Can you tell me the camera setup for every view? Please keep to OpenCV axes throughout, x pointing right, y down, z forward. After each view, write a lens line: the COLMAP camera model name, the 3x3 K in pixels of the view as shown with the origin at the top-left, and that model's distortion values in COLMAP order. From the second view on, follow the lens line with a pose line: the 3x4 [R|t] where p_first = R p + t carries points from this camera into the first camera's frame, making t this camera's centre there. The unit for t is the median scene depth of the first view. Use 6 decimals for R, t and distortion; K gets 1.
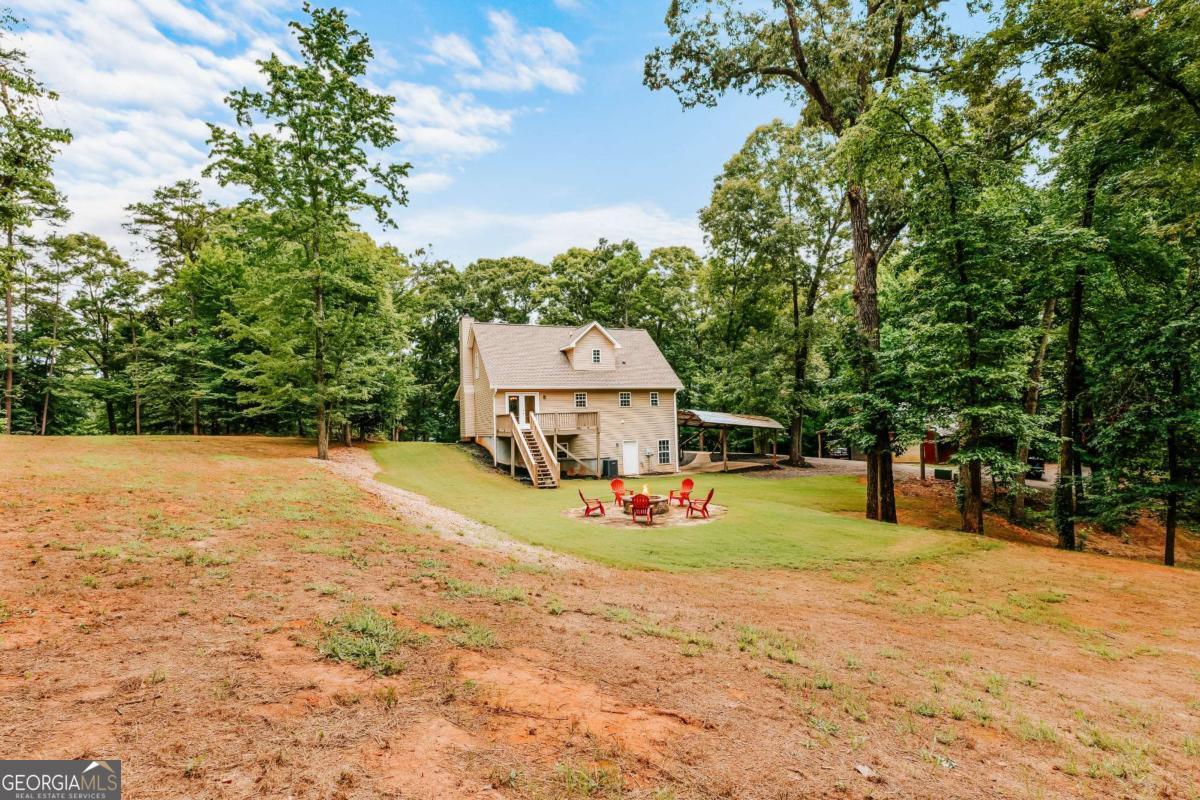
lens RADIAL K [[541.2, 0, 600.0], [0, 541.2, 400.0], [0, 0, 1]] dist [0.000347, 0.000141]
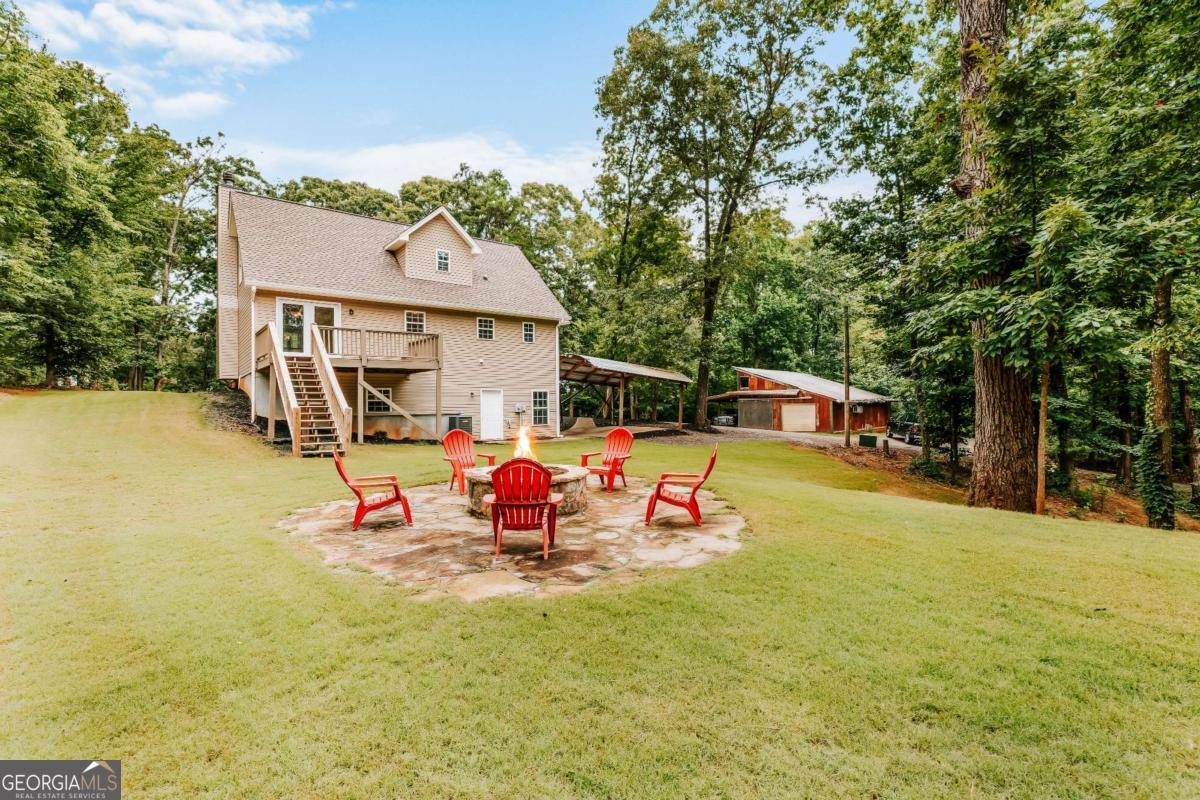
lens RADIAL K [[541.2, 0, 600.0], [0, 541.2, 400.0], [0, 0, 1]] dist [0.000347, 0.000141]
pose [[0.968412, 0.020276, 0.248528, 0.018357], [-0.031343, 0.998682, 0.040653, 0.055625], [-0.247376, -0.047159, 0.967771, 0.305580]]
